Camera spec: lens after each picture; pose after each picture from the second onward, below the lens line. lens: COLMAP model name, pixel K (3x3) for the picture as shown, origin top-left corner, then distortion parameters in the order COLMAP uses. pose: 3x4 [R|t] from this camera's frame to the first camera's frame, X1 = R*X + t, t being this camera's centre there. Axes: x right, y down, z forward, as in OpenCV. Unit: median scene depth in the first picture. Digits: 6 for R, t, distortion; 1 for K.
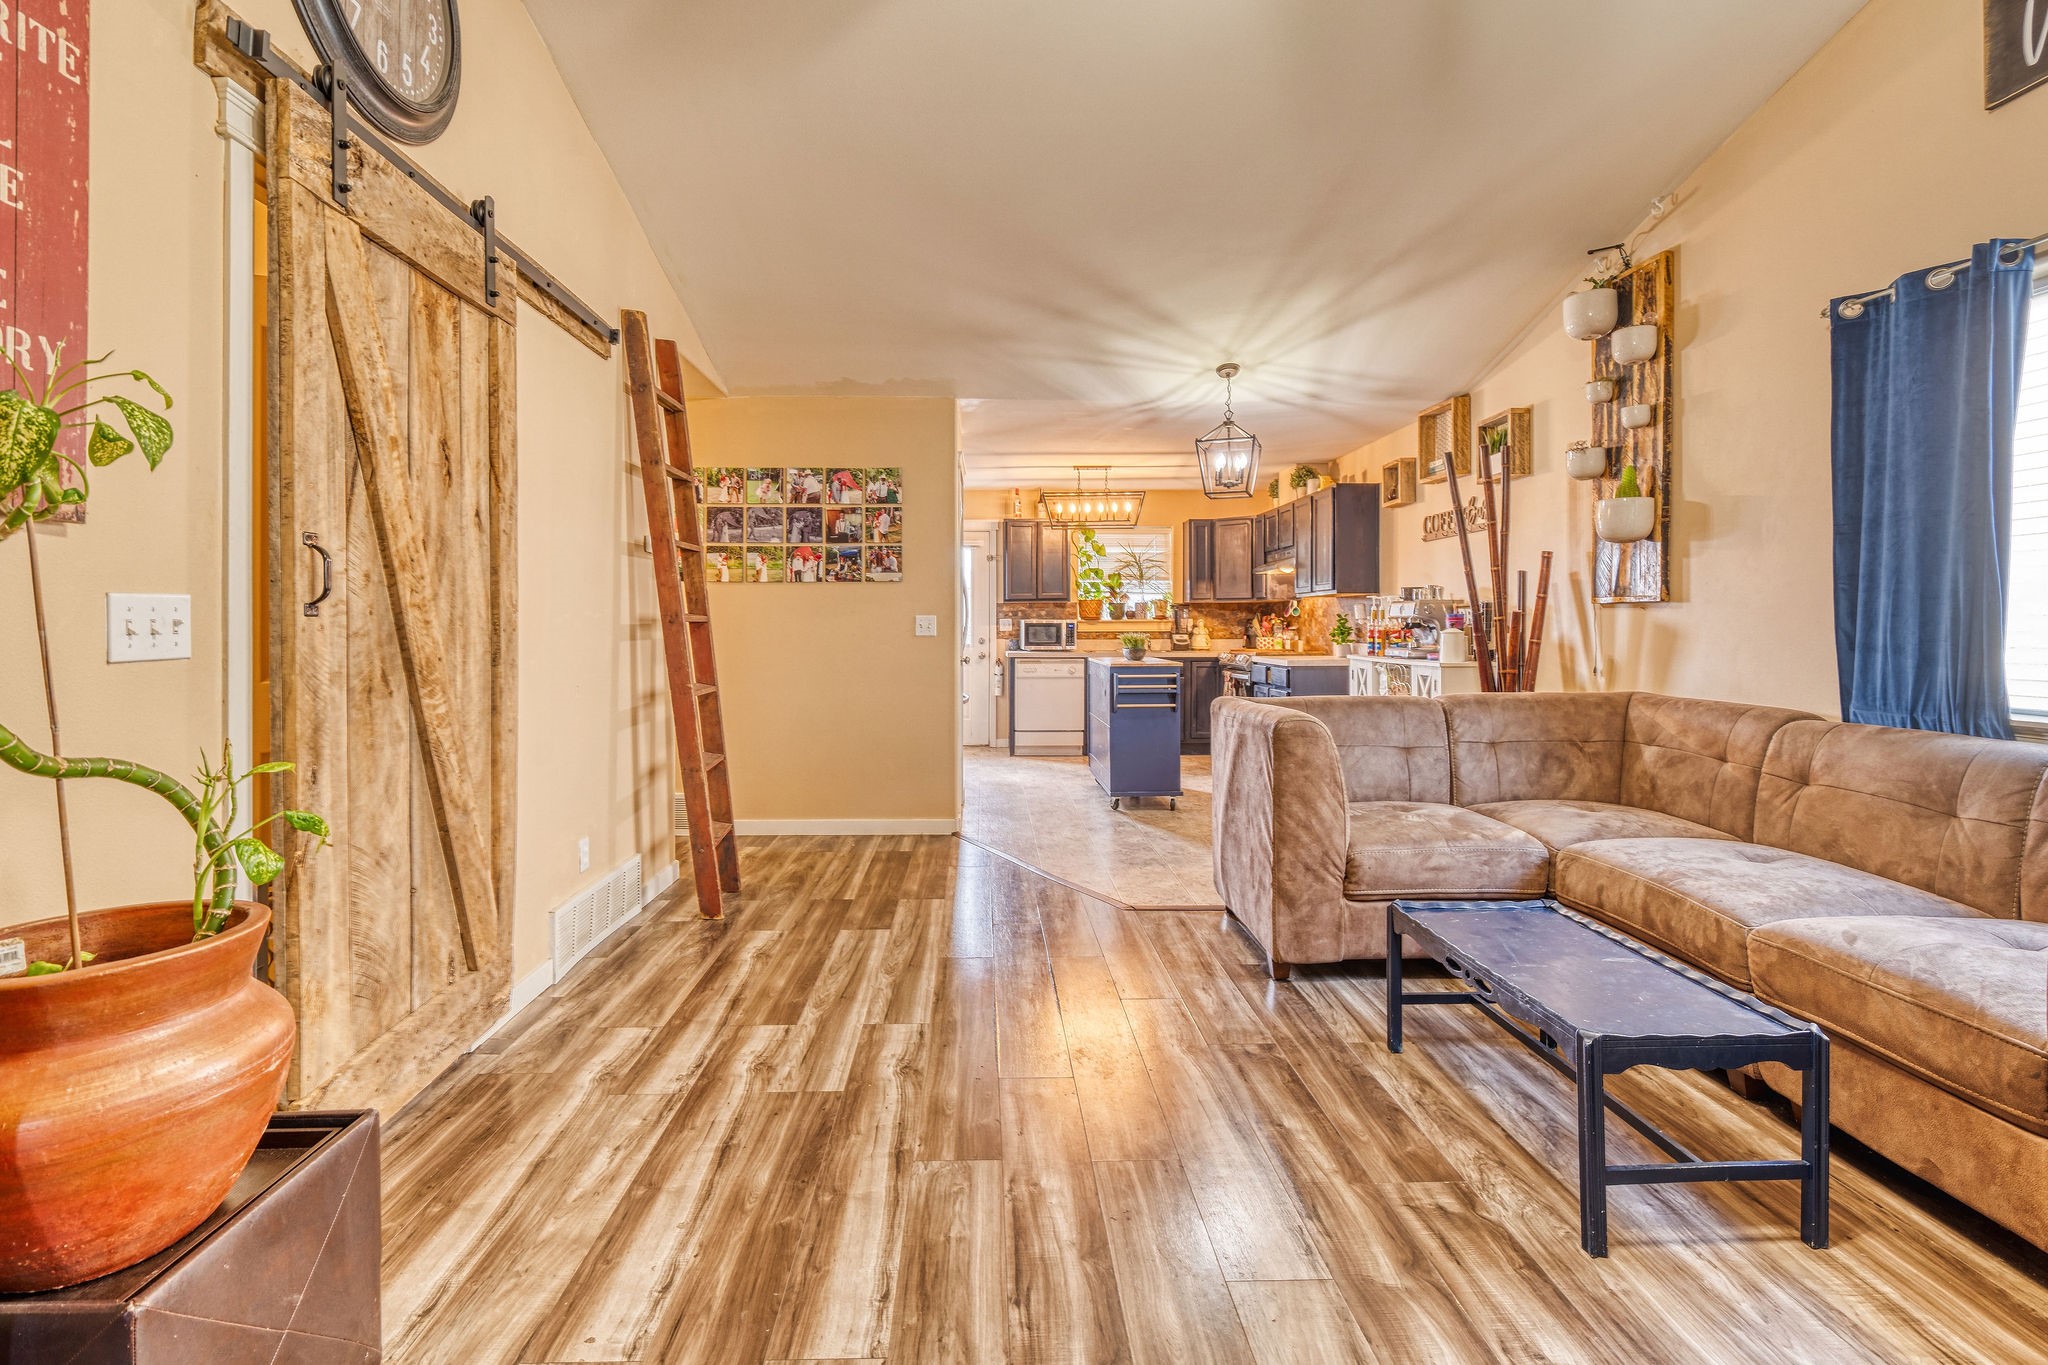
lens RADIAL K [[954.7, 0, 999.3], [0, 954.7, 629.7], [0, 0, 1]] dist [-0.003661, 0.000086]
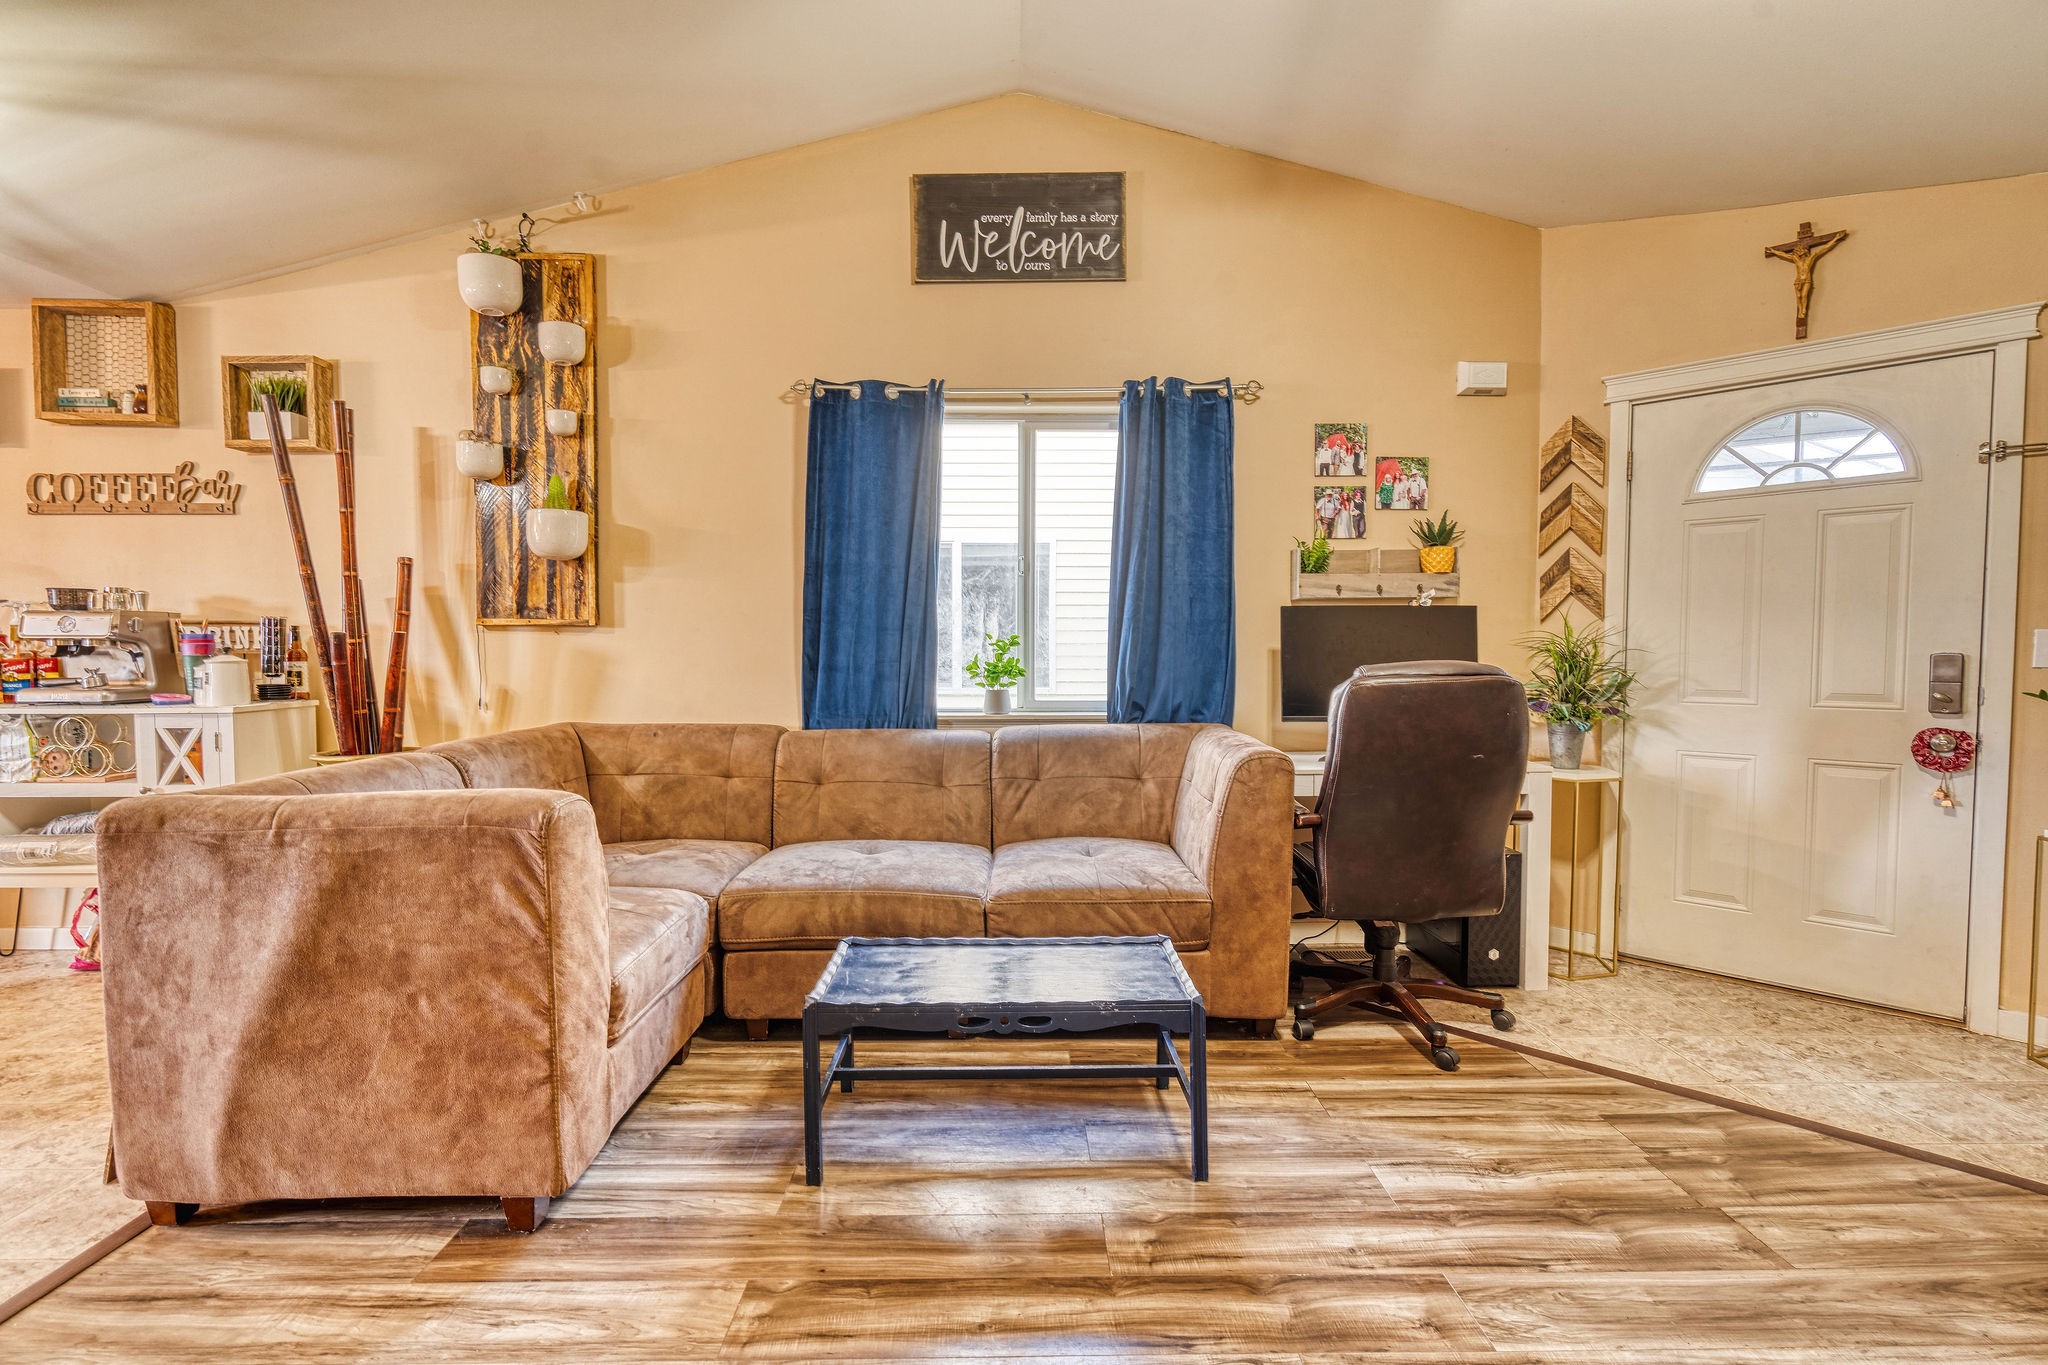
lens RADIAL K [[925.3, 0, 1031.7], [0, 925.3, 688.7], [0, 0, 1]] dist [-0.001353, 0.000440]
pose [[0.004590, -0.040477, 0.999170, -0.323440], [0.004638, 0.999171, 0.040456, -0.002807], [-0.999979, 0.004449, 0.004774, 0.768226]]
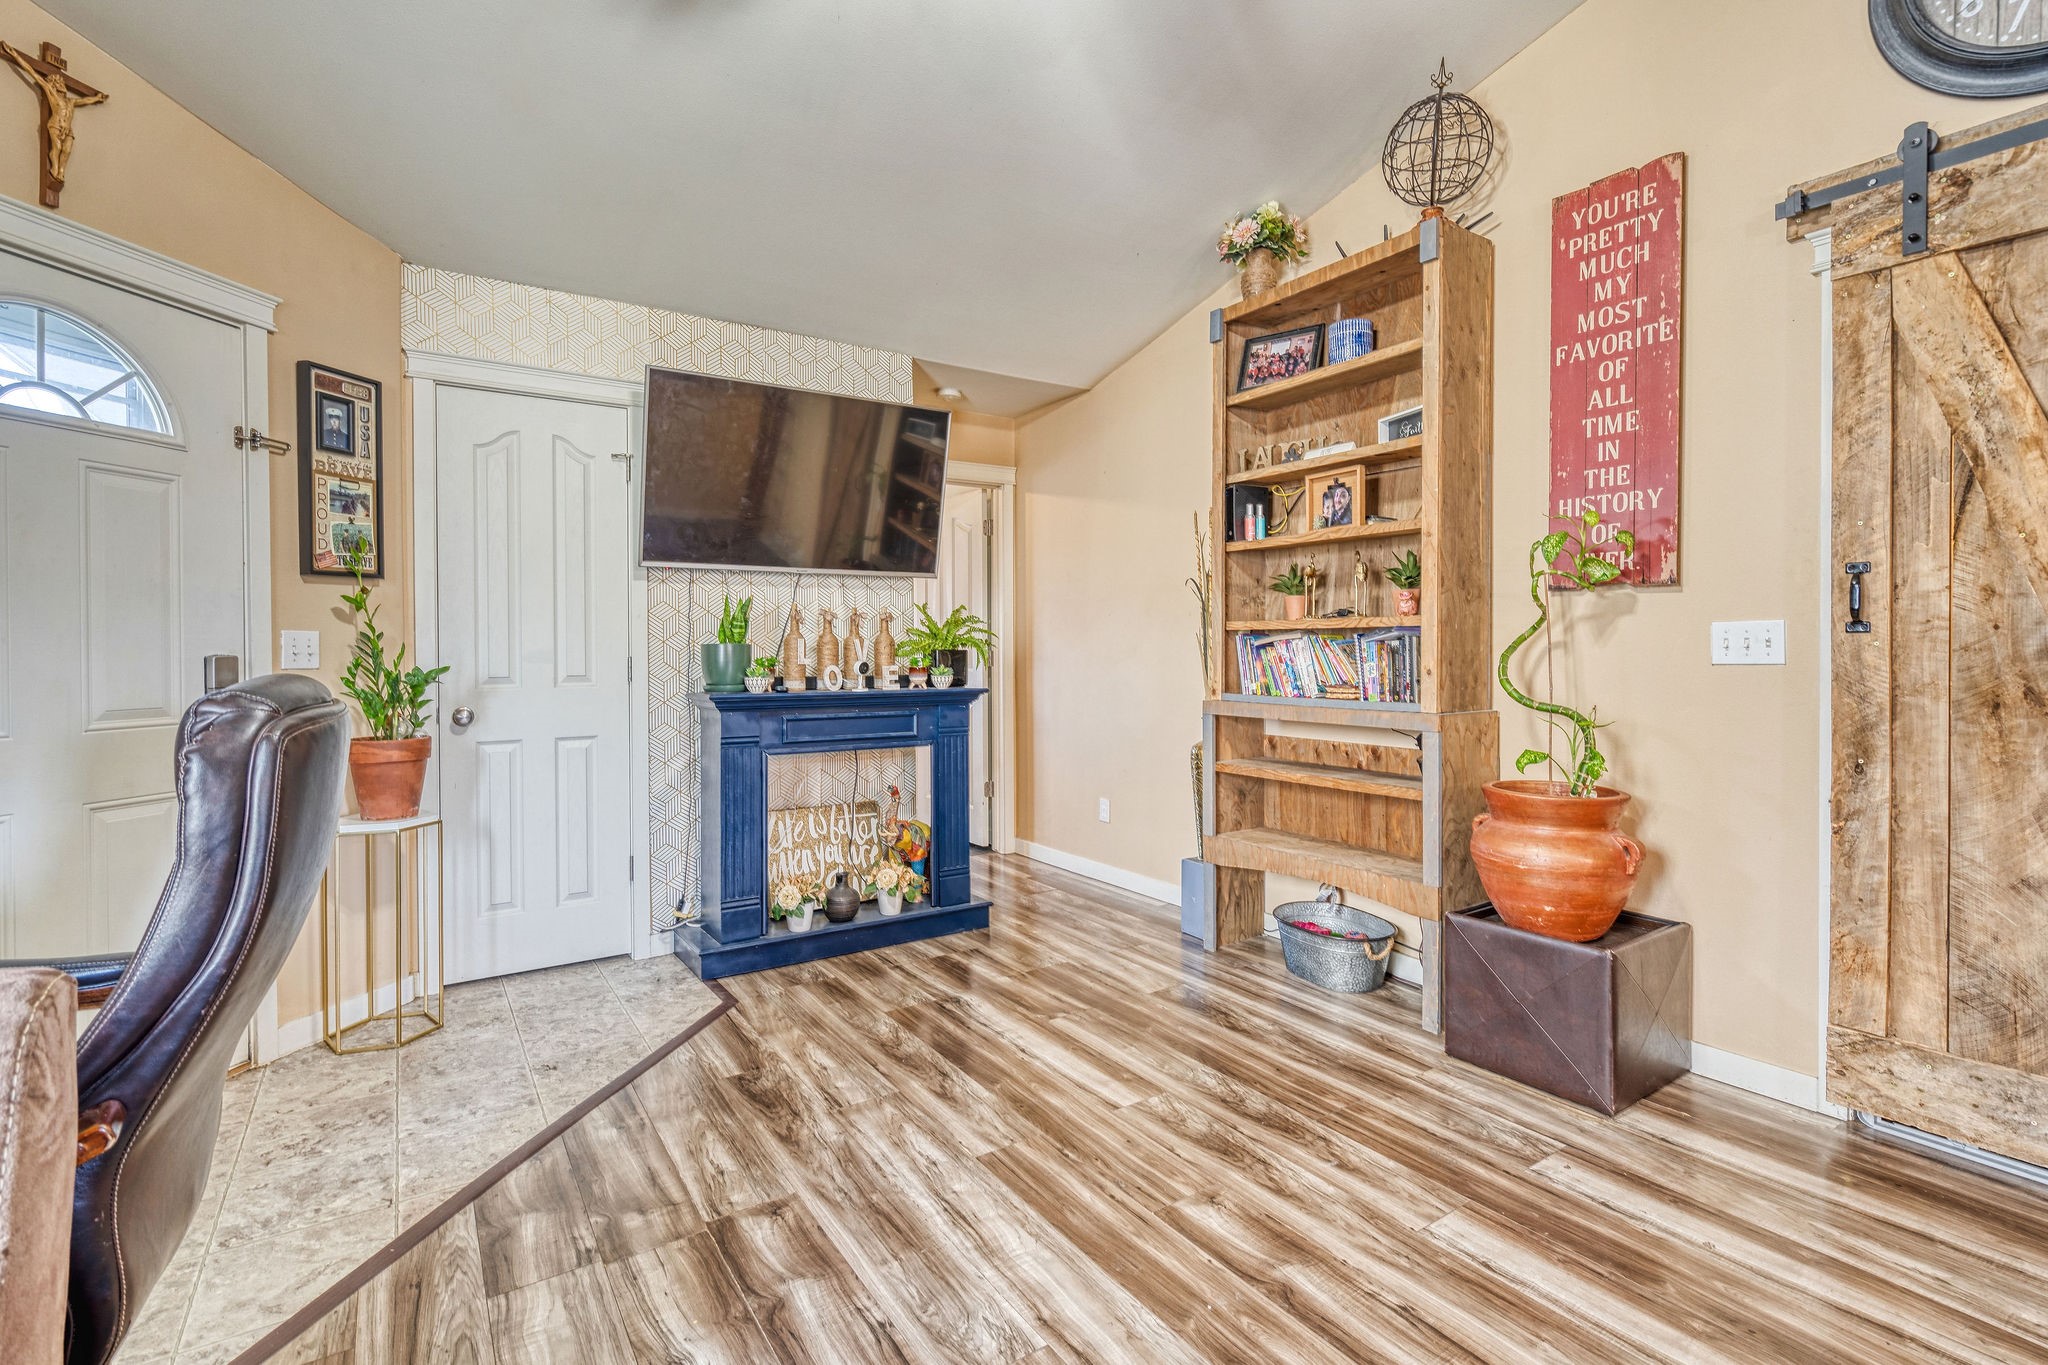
lens RADIAL K [[954.6, 0, 1031.1], [0, 954.6, 653.6], [0, 0, 1]] dist [-0.001469, 0.000610]
pose [[-0.839897, 0.010759, -0.542639, 0.533086], [0.004793, 0.999912, 0.012407, -0.005510], [0.542724, 0.007819, -0.839874, 0.968078]]
